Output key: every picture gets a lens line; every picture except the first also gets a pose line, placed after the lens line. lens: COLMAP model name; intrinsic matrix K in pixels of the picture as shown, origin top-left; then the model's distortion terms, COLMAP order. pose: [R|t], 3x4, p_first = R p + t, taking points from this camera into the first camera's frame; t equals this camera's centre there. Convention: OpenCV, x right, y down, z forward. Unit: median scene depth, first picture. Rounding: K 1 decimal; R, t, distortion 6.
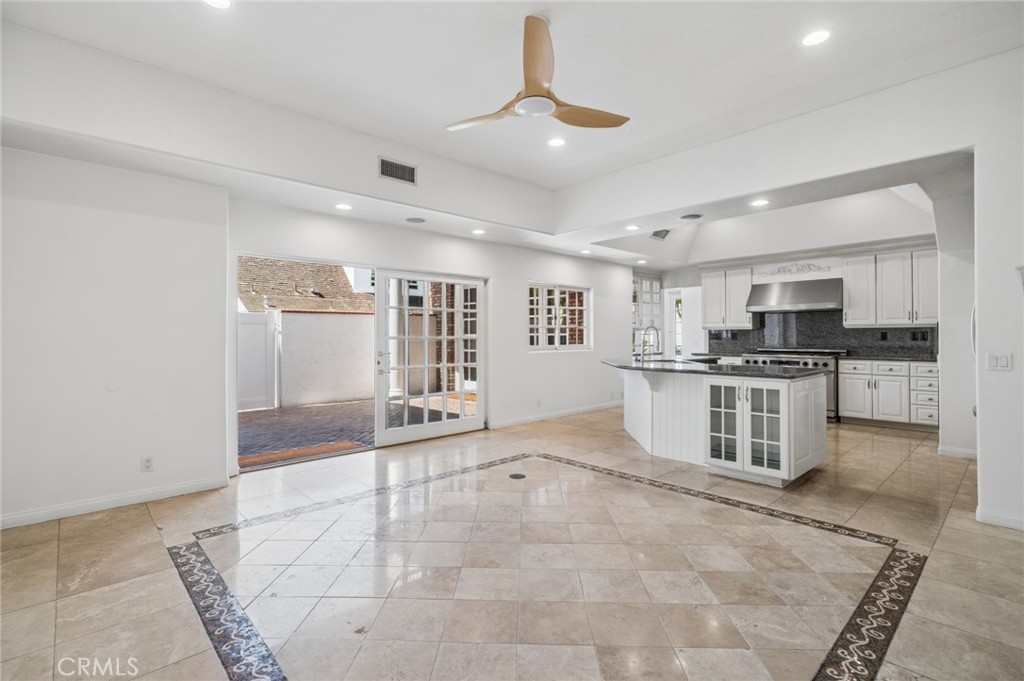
lens RADIAL K [[478.8, 0, 510.7], [0, 478.8, 332.4], [0, 0, 1]] dist [0.000404, -0.001732]
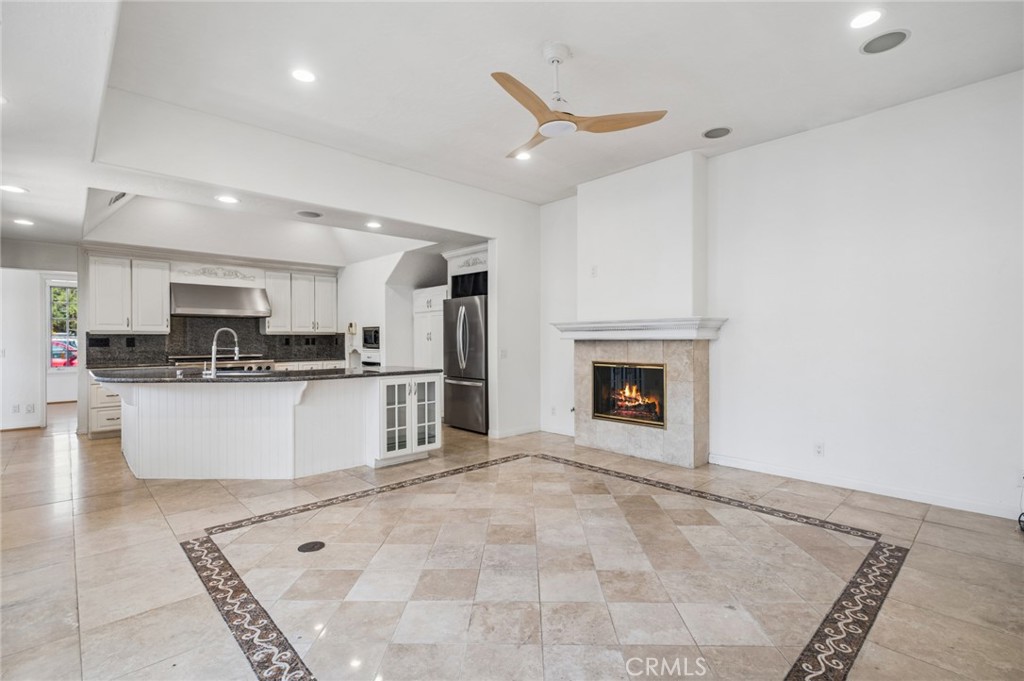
lens RADIAL K [[473.8, 0, 515.4], [0, 473.8, 339.5], [0, 0, 1]] dist [0.000300, 0.000153]
pose [[-0.017935, 0.003719, 0.999832, -0.658375], [-0.002972, 0.999988, -0.003773, 0.008107], [-0.999835, -0.003039, -0.017923, 0.717071]]
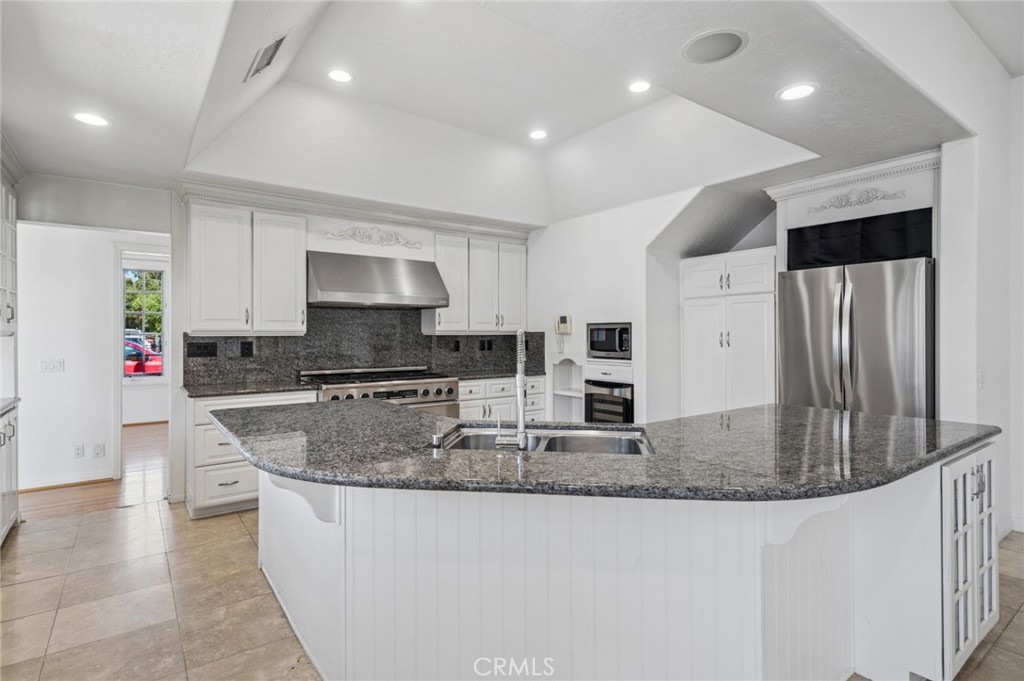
lens RADIAL K [[523.4, 0, 511.1], [0, 523.4, 330.4], [0, 0, 1]] dist [0.001861, 0.000587]
pose [[0.110302, 0.012839, 0.993815, -0.070272], [-0.003777, 0.999915, -0.012499, -0.010876], [-0.993891, -0.002375, 0.110341, 1.305188]]
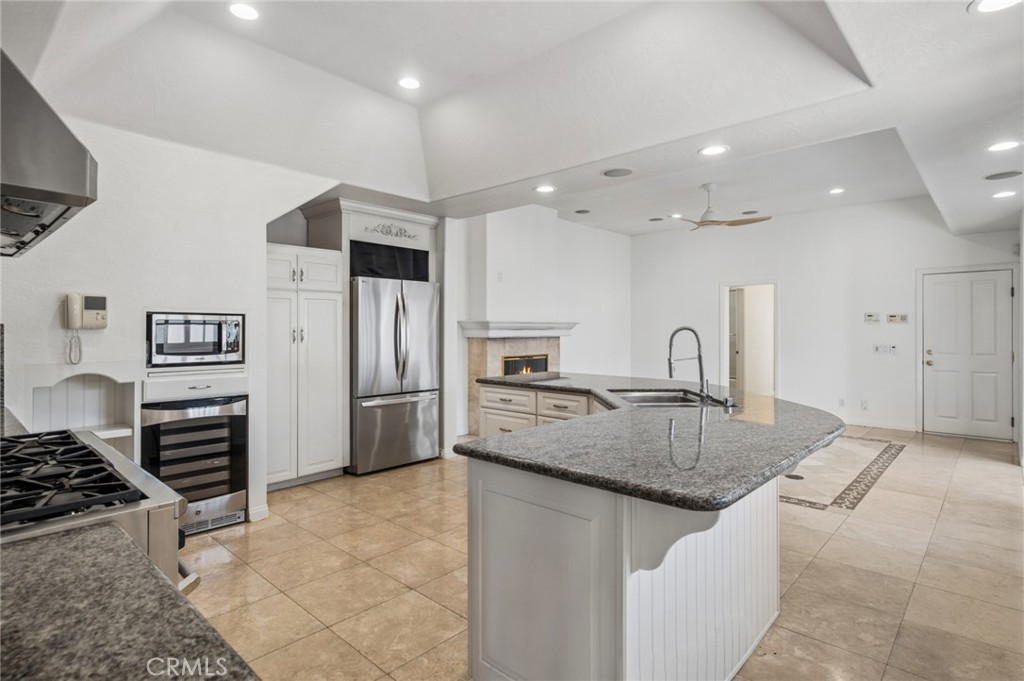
lens RADIAL K [[523.4, 0, 511.1], [0, 523.4, 330.4], [0, 0, 1]] dist [0.001861, 0.000587]
pose [[-0.997181, 0.007491, -0.074665, 0.687059], [0.007995, 0.999947, -0.006456, -0.007262], [0.074613, -0.007035, -0.997188, 2.045827]]
